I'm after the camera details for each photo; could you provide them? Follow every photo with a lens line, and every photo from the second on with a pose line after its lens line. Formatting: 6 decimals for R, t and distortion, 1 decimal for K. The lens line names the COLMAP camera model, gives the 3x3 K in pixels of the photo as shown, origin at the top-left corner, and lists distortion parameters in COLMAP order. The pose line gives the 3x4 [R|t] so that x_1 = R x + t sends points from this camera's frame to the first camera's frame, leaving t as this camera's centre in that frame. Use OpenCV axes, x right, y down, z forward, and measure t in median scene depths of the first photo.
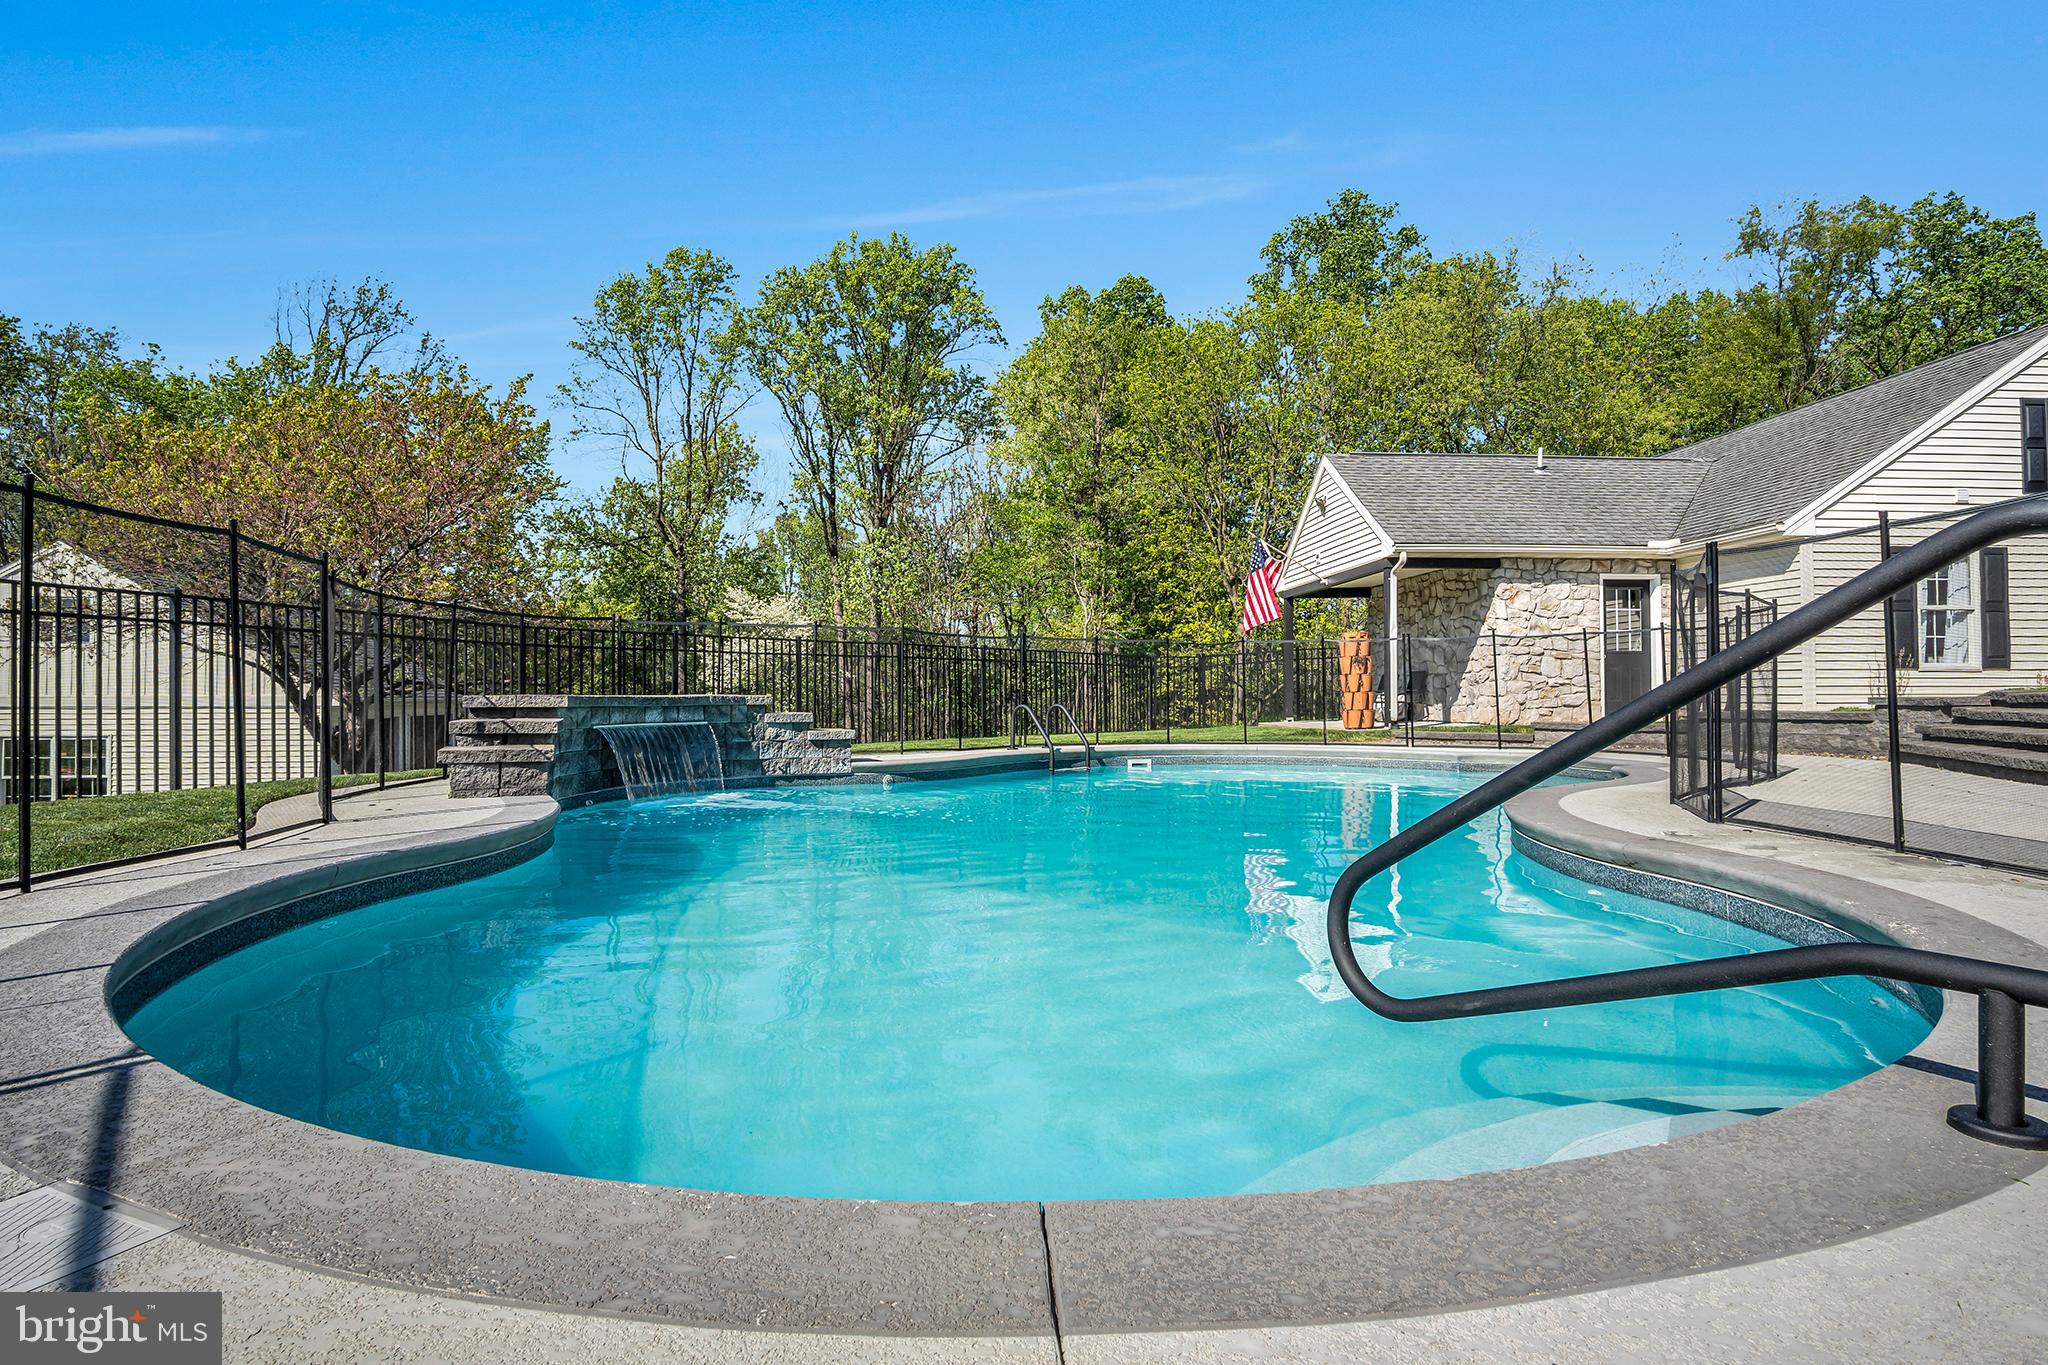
lens RADIAL K [[1097.4, 0, 1015.6], [0, 1097.4, 673.5], [0, 0, 1]] dist [-0.025678, 0.000078]
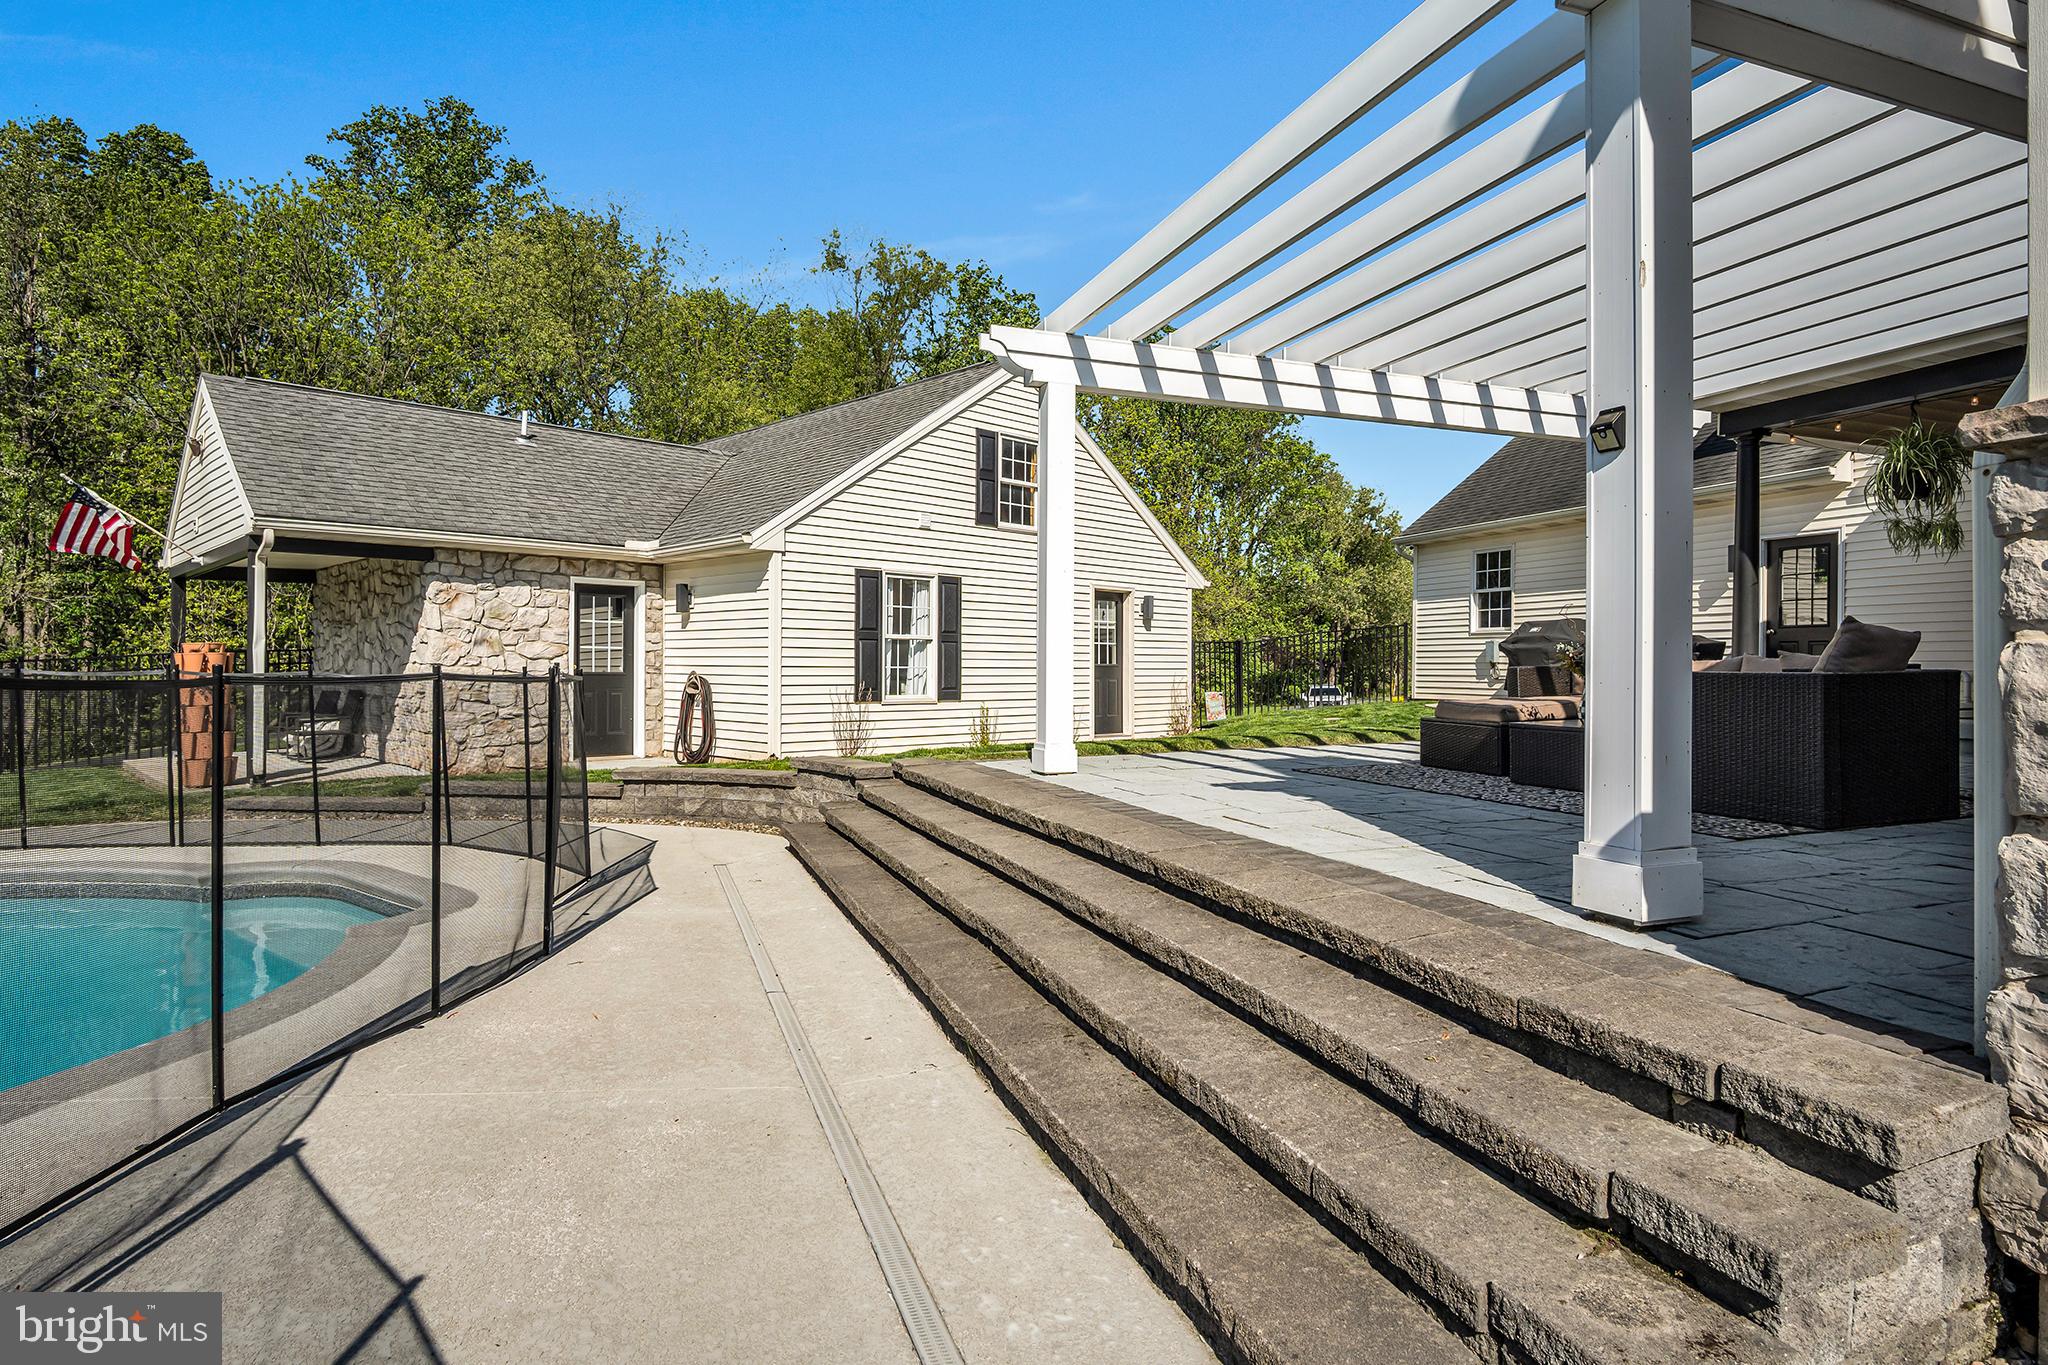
lens RADIAL K [[1121.0, 0, 1013.2], [0, 1121.0, 679.7], [0, 0, 1]] dist [-0.027179, 0.002487]
pose [[0.742225, 0.000325, 0.670150, 0.229701], [-0.019691, 0.999579, 0.021324, -0.039751], [-0.669861, -0.029023, 0.741919, 0.171003]]
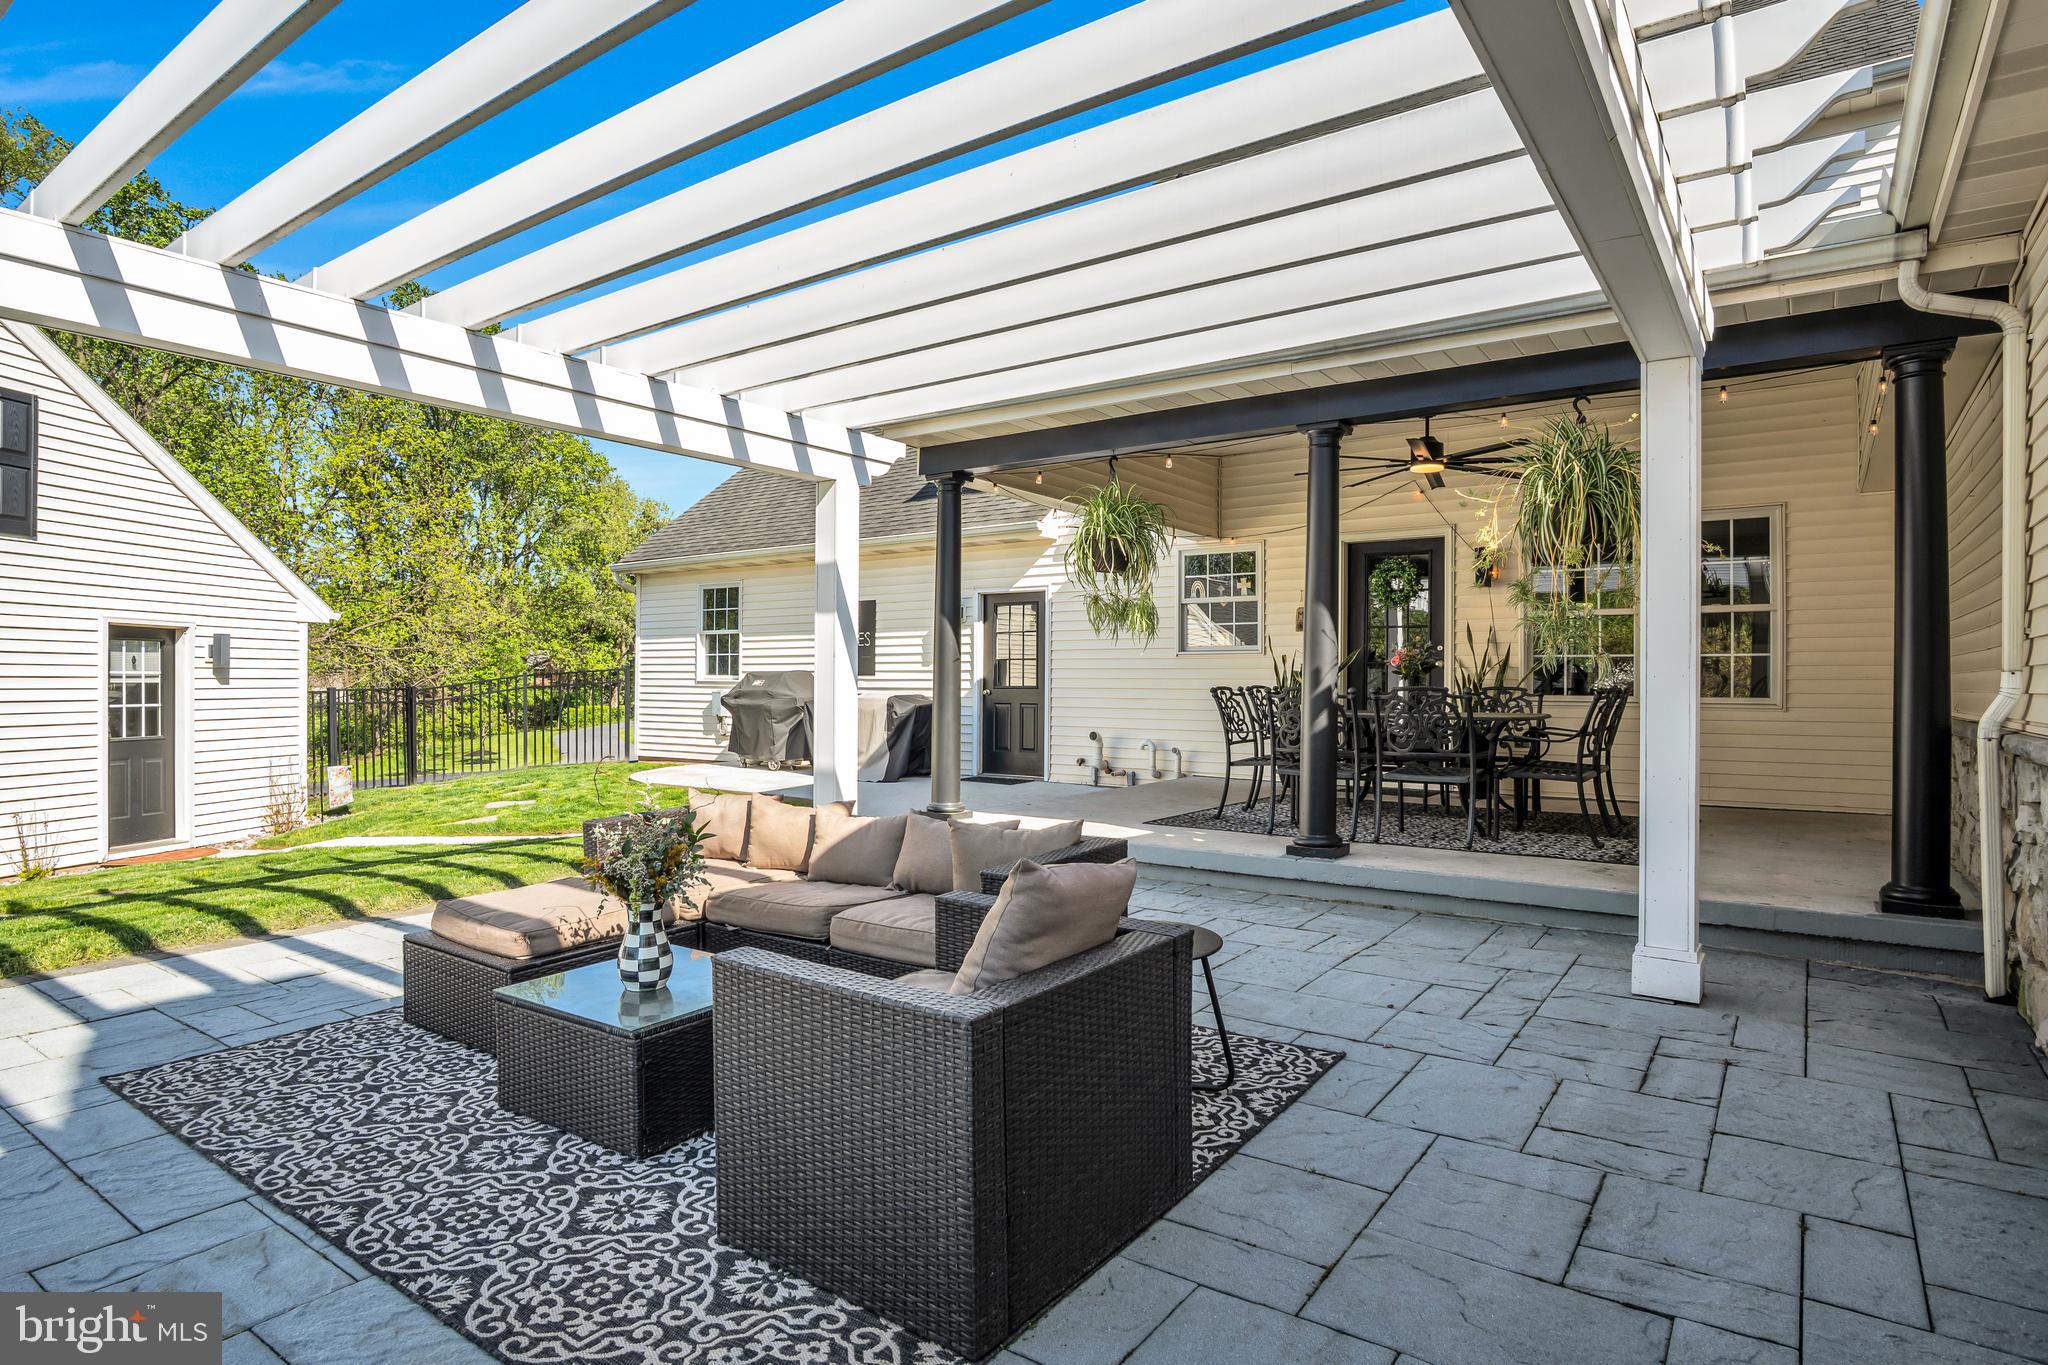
lens RADIAL K [[1121.0, 0, 1013.2], [0, 1121.0, 679.7], [0, 0, 1]] dist [-0.027179, 0.002487]
pose [[0.230400, 0.006581, 0.973074, 0.453495], [-0.021126, 0.999775, -0.001759, -0.078266], [-0.972867, -0.020152, 0.230487, 0.209409]]
